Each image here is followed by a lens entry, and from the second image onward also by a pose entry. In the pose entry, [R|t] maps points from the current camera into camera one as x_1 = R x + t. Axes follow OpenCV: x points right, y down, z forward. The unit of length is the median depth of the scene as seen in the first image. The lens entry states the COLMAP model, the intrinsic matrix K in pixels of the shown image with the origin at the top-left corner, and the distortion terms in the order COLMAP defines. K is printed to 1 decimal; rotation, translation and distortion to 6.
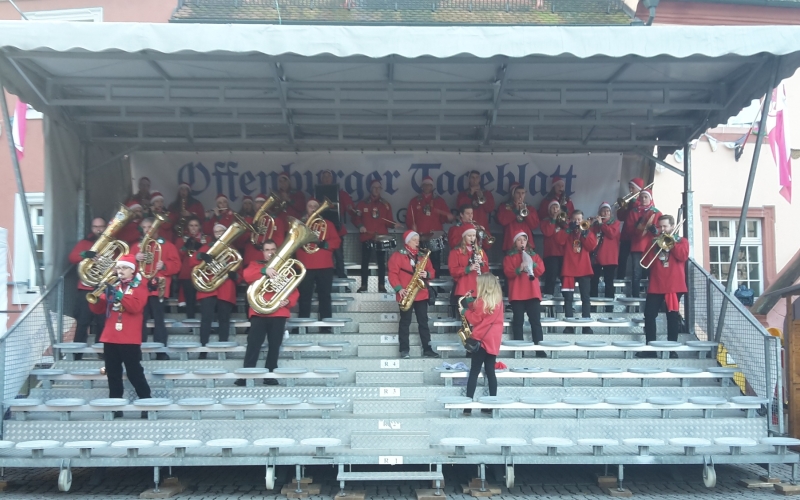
lens RADIAL K [[822.7, 0, 400.0], [0, 822.7, 250.0], [0, 0, 1]] dist [0.035763, 0.001093]
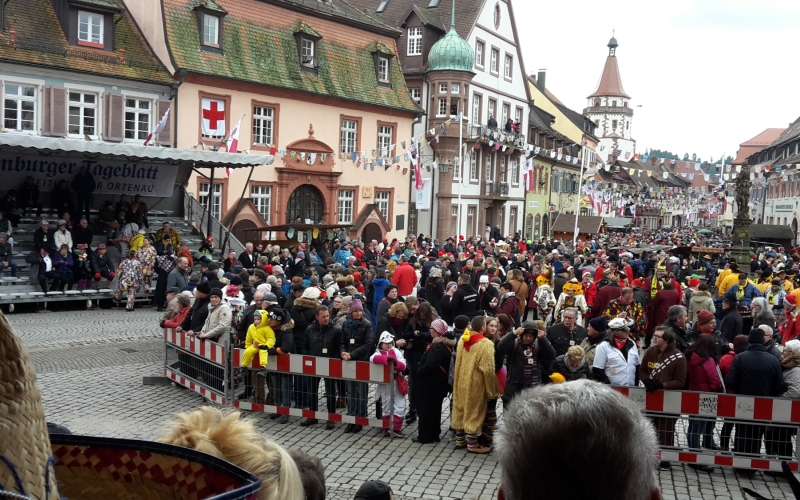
lens RADIAL K [[791.5, 0, 400.0], [0, 791.5, 250.0], [0, 0, 1]] dist [0.090095, -0.244602]
pose [[0.744430, -0.005709, 0.667676, -0.721414], [-0.102042, 0.987244, 0.122214, -0.206813], [-0.659857, -0.159111, 0.734352, -1.003736]]
